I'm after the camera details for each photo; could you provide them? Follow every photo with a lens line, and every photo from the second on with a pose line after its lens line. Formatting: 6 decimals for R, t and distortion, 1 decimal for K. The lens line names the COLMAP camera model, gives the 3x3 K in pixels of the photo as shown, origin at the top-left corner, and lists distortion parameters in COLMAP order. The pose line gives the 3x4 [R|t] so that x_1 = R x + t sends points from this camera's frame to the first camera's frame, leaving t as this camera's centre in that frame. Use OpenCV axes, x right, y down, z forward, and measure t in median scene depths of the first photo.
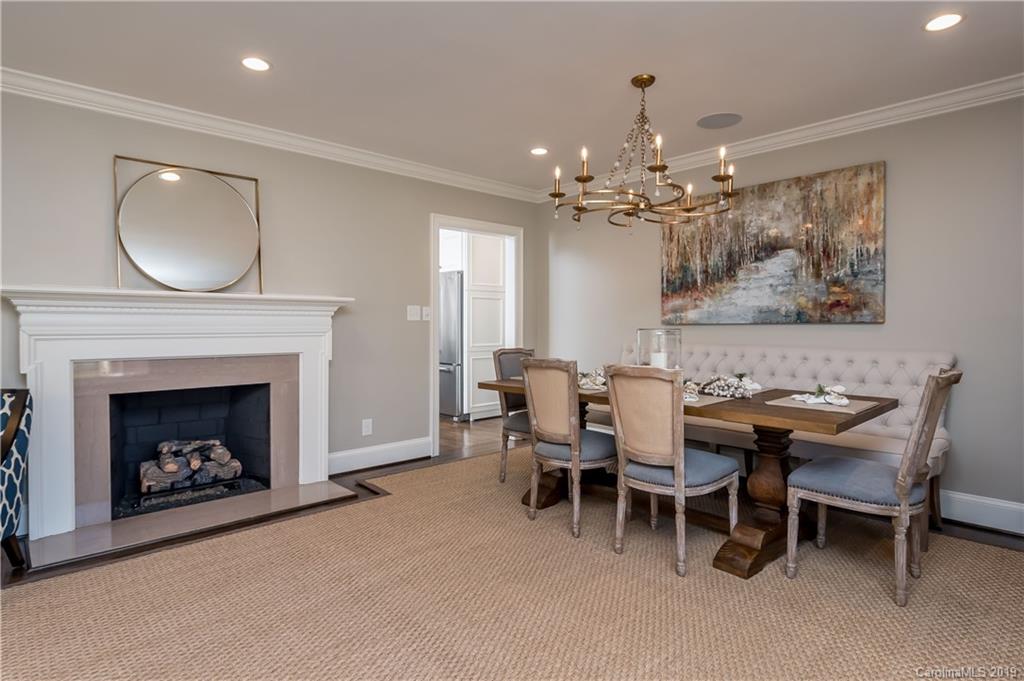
lens RADIAL K [[556.0, 0, 512.6], [0, 556.0, 333.1], [0, 0, 1]] dist [0.002721, -0.000427]
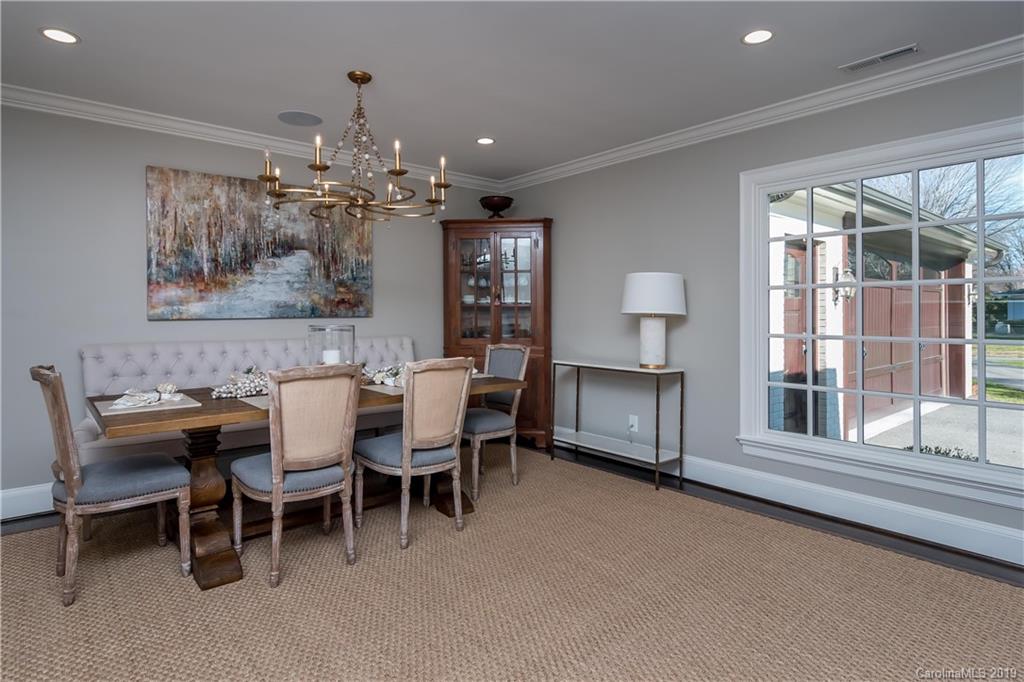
lens RADIAL K [[556.0, 0, 510.6], [0, 556.0, 312.0], [0, 0, 1]] dist [0.002721, -0.000427]
pose [[0.059232, -0.000113, 0.998244, -0.555971], [0.017367, 0.999849, -0.000918, -0.019827], [-0.998093, 0.017391, 0.059225, 0.508940]]
